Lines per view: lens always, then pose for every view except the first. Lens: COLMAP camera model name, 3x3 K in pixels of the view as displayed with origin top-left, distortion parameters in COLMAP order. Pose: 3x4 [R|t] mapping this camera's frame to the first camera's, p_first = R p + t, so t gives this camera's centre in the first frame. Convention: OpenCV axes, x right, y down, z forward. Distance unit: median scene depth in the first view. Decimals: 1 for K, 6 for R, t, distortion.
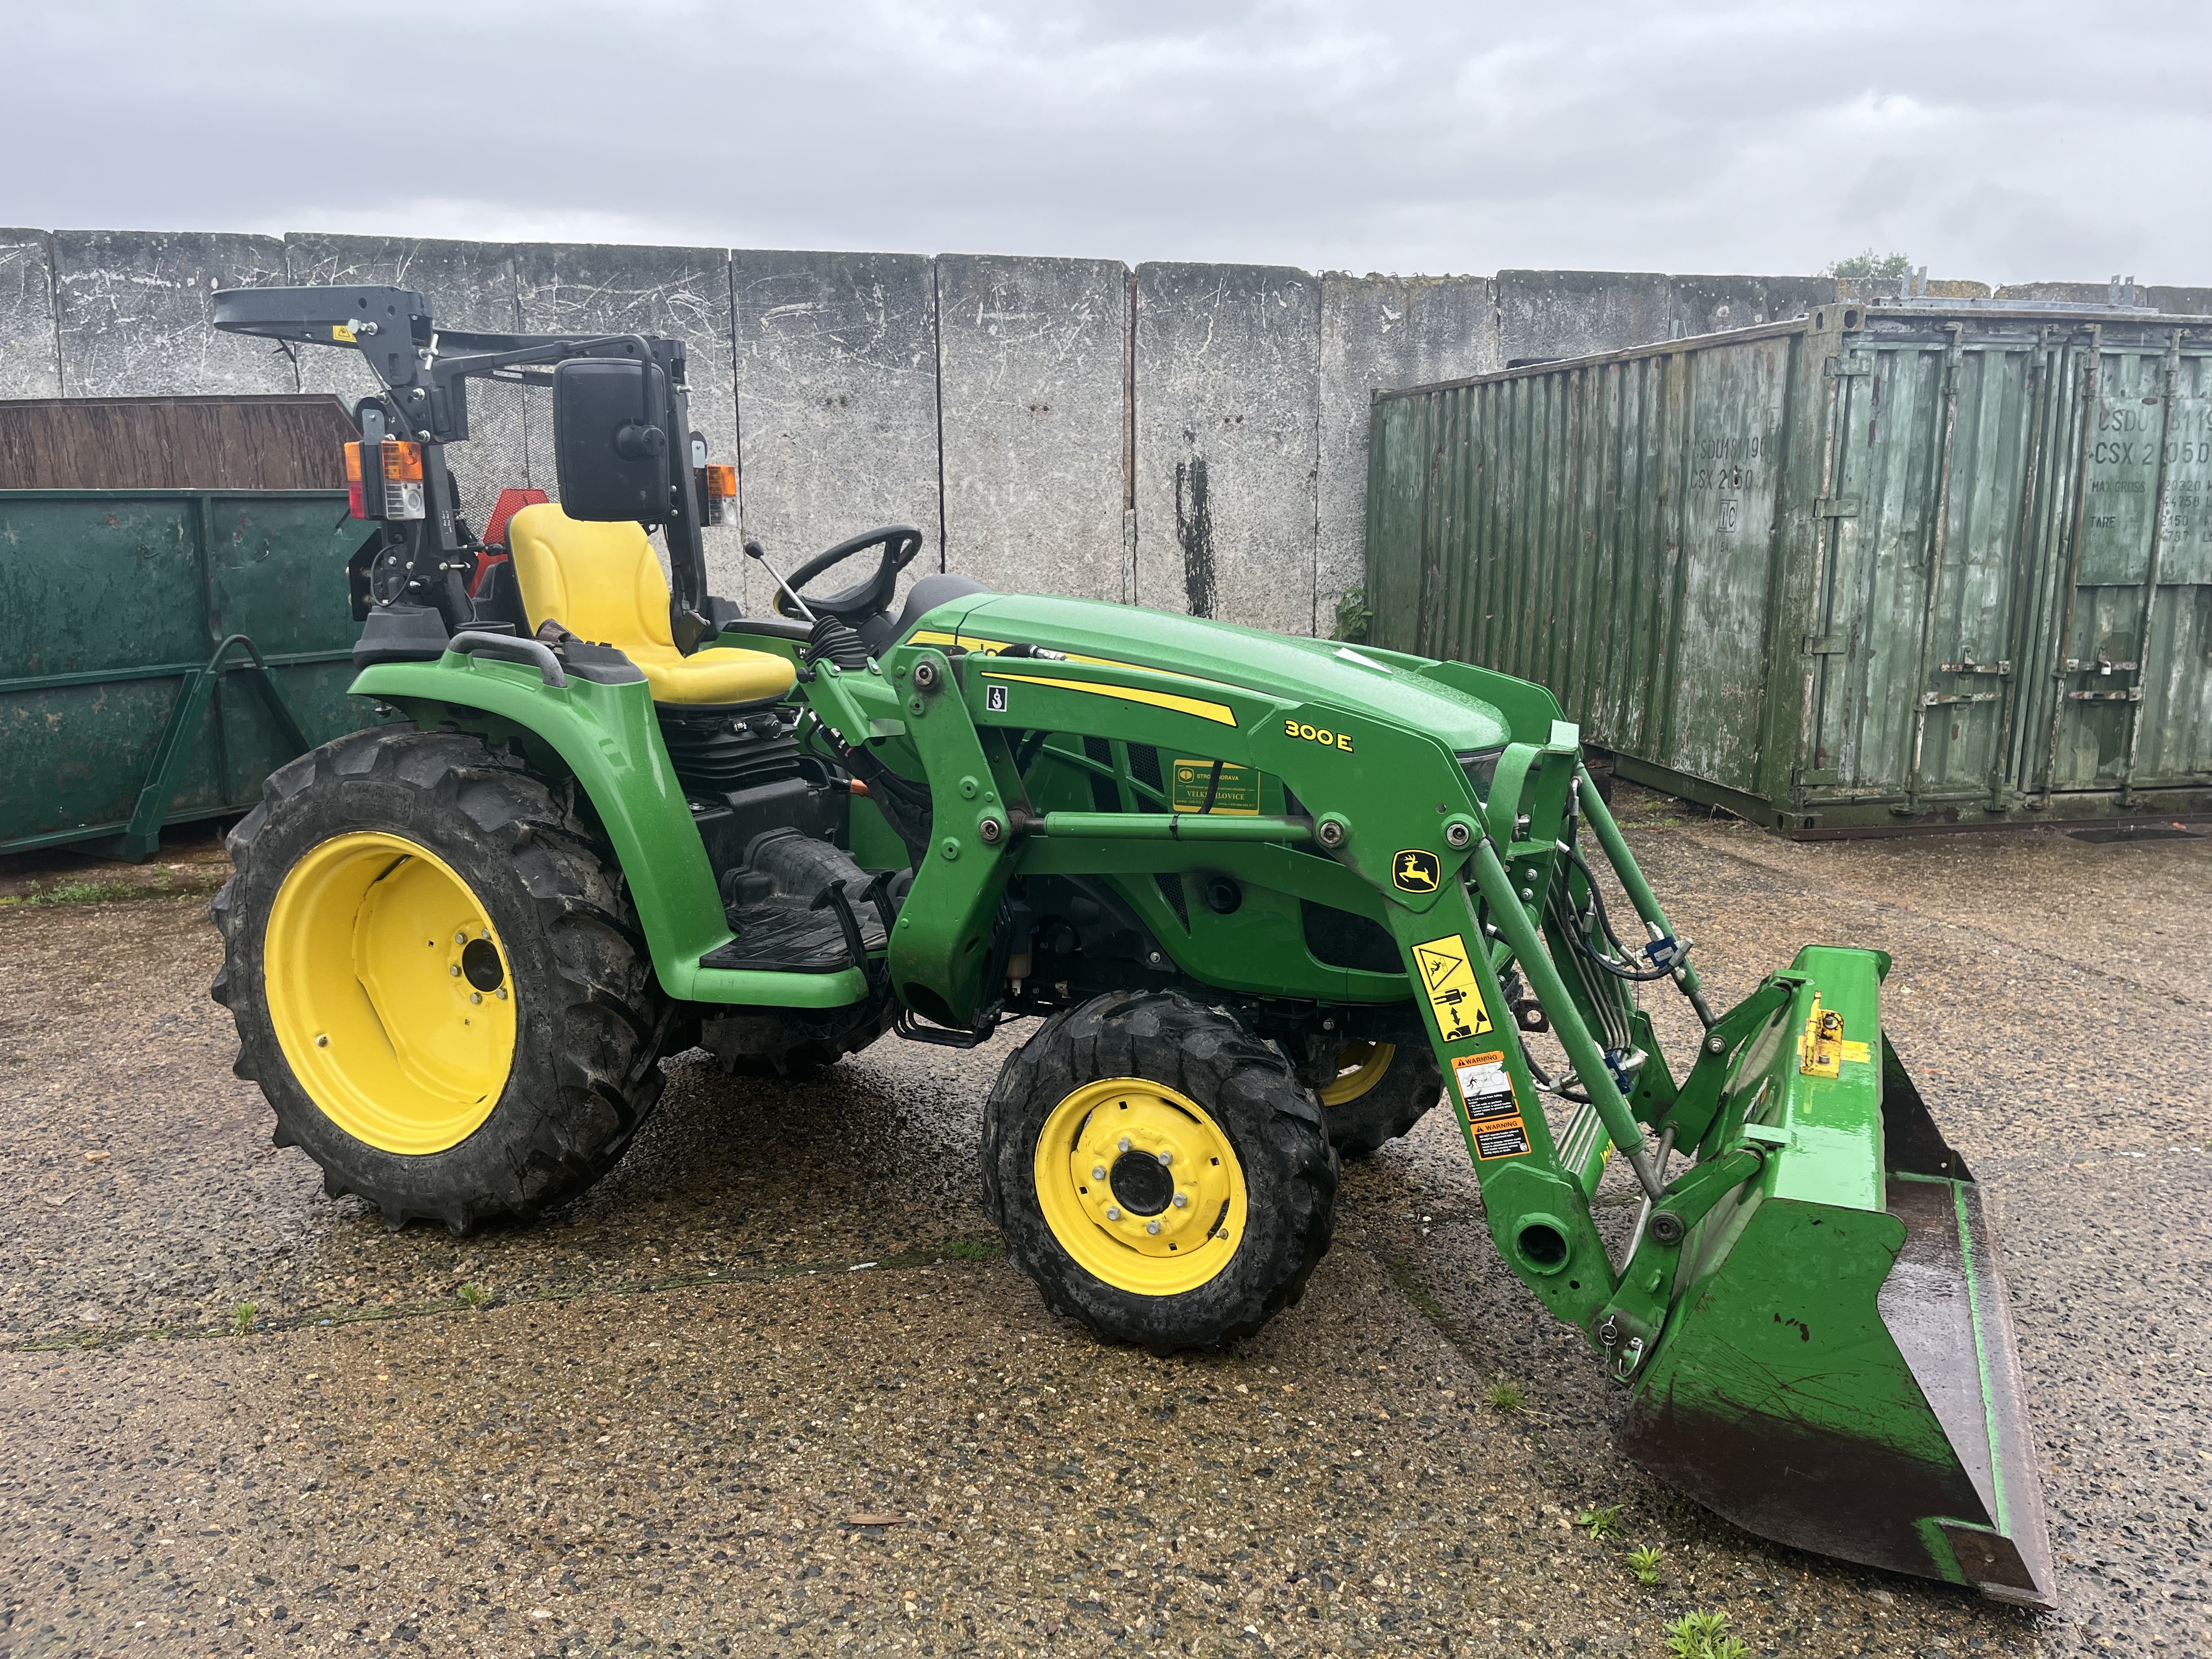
lens RADIAL K [[1699.6, 0, 1124.1], [0, 1699.6, 828.9], [0, 0, 1]] dist [0.061136, -0.069135]
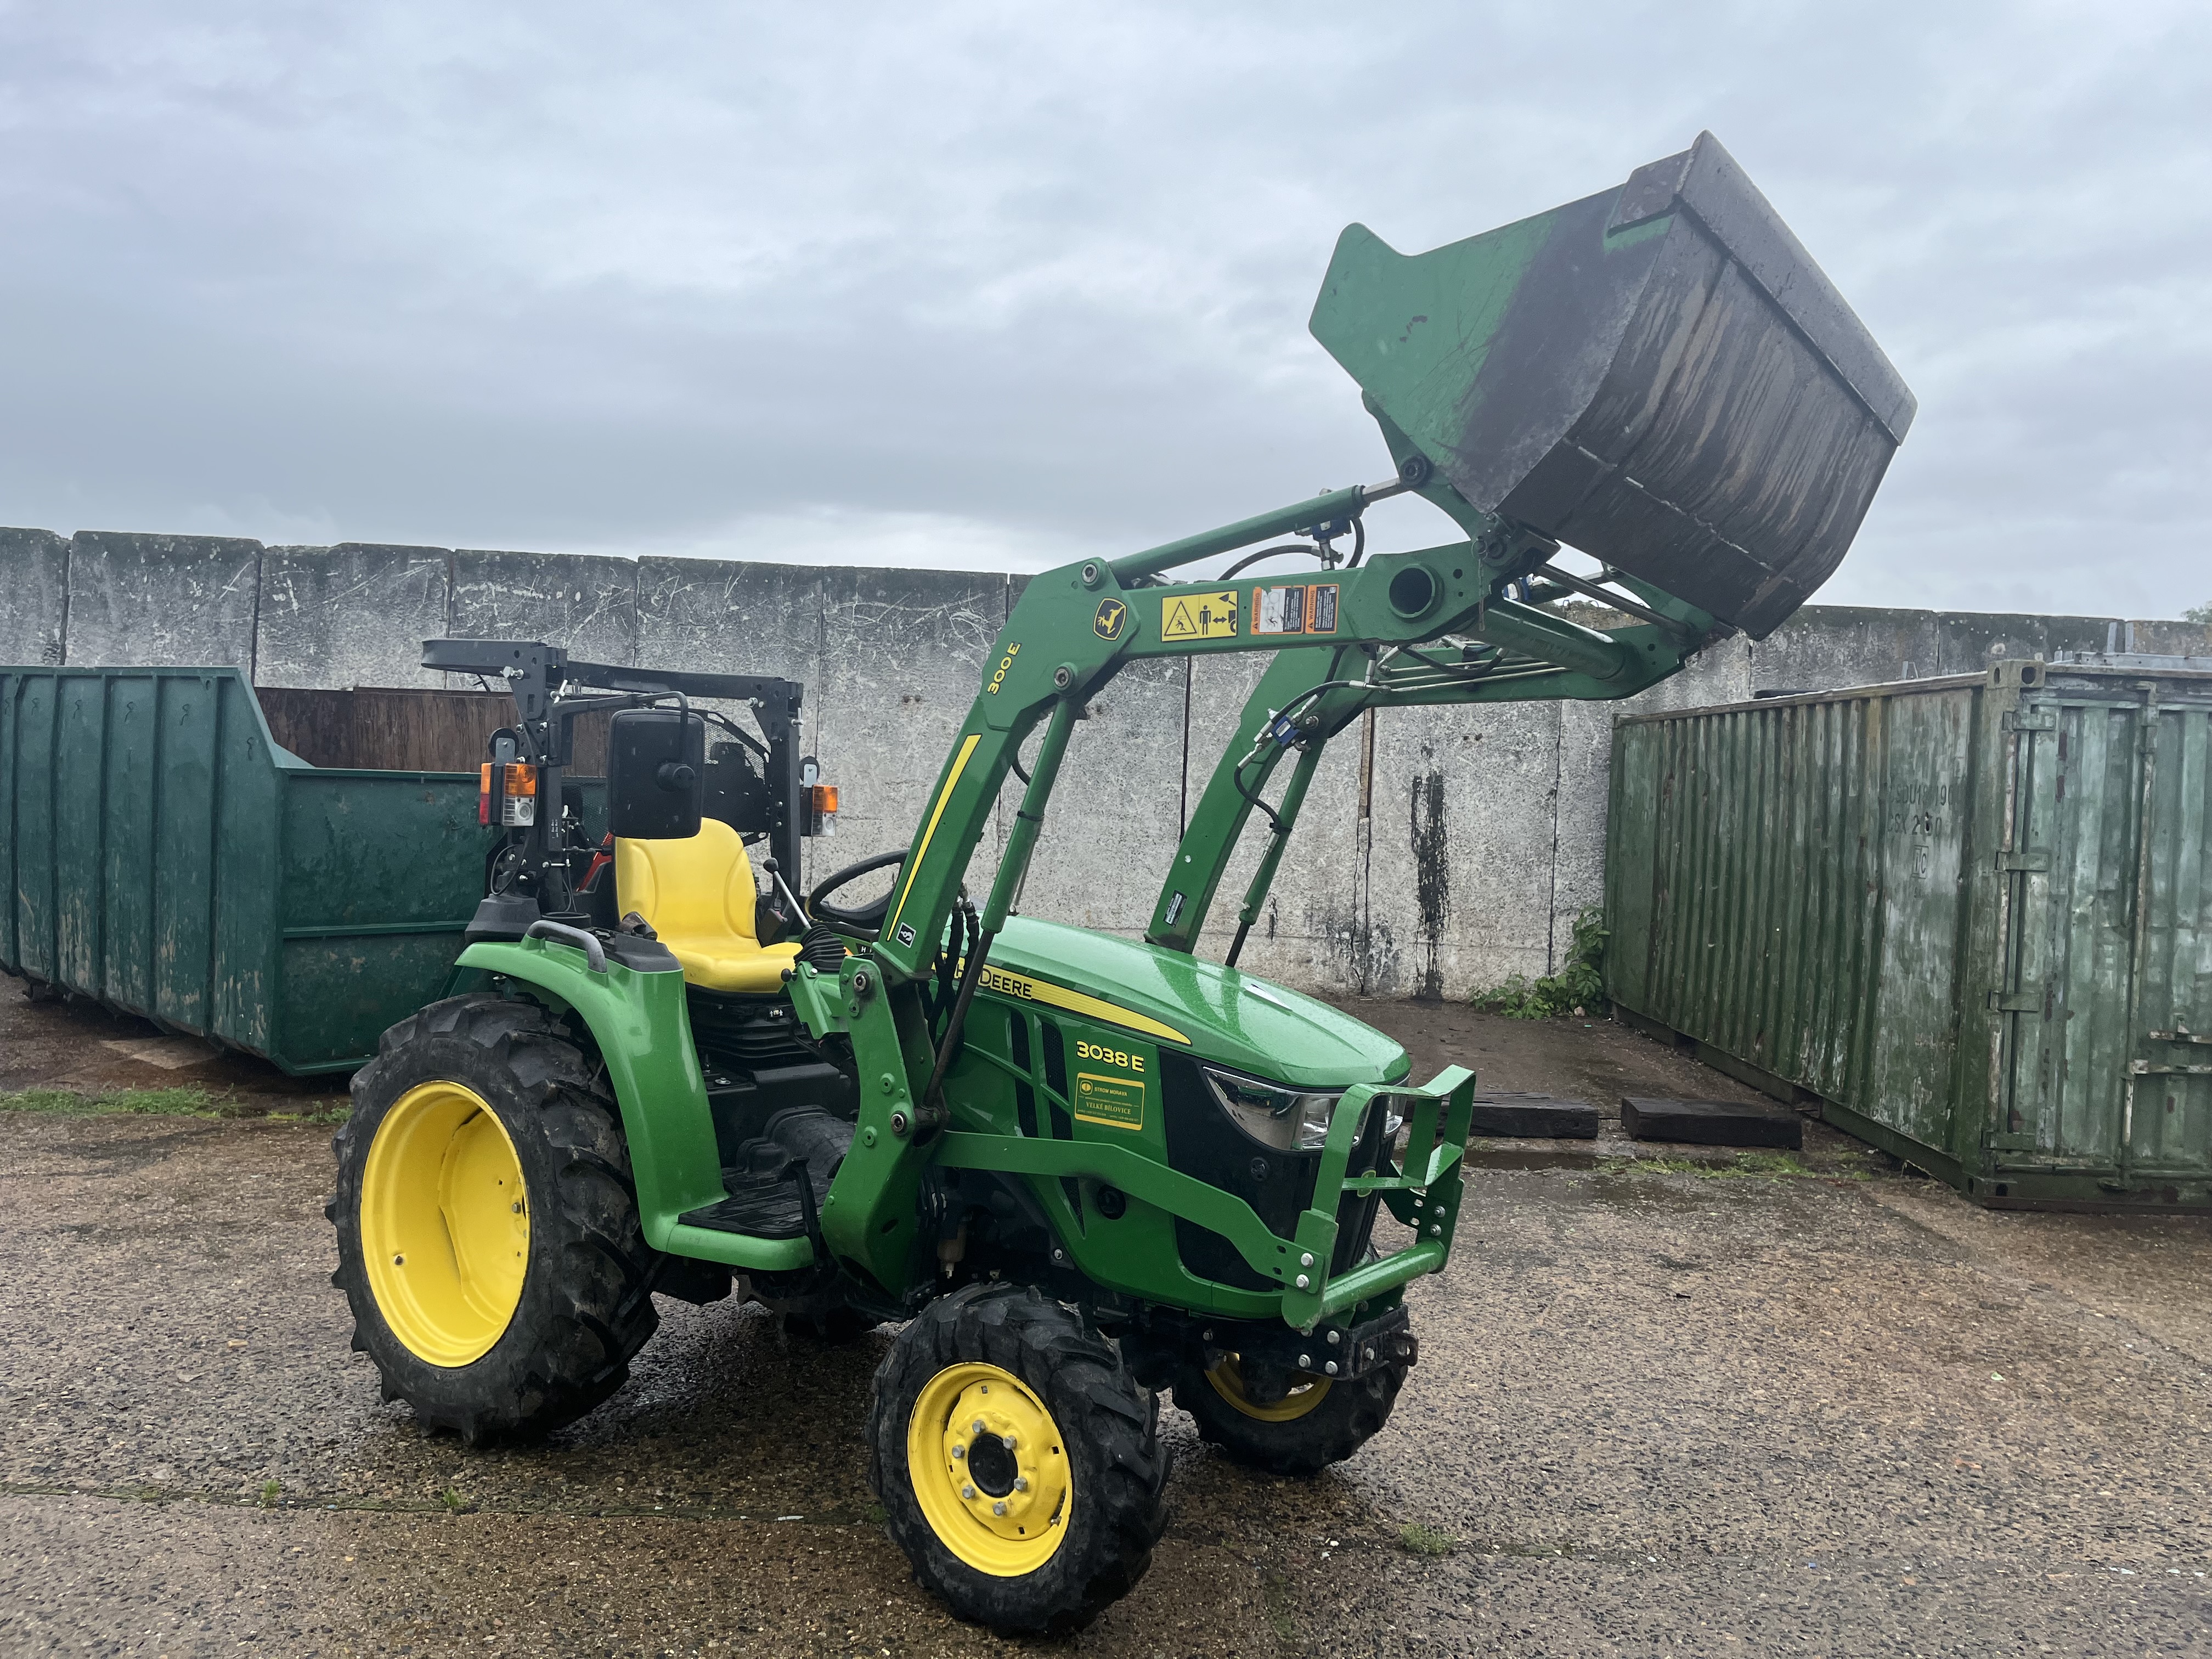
lens RADIAL K [[1699.6, 0, 1112.8], [0, 1699.6, 824.5], [0, 0, 1]] dist [0.061136, -0.069135]
pose [[0.978369, 0.047671, -0.201302, 0.190091], [-0.081149, 0.983532, -0.161489, -0.015531], [0.190289, 0.174331, 0.966126, -0.075505]]
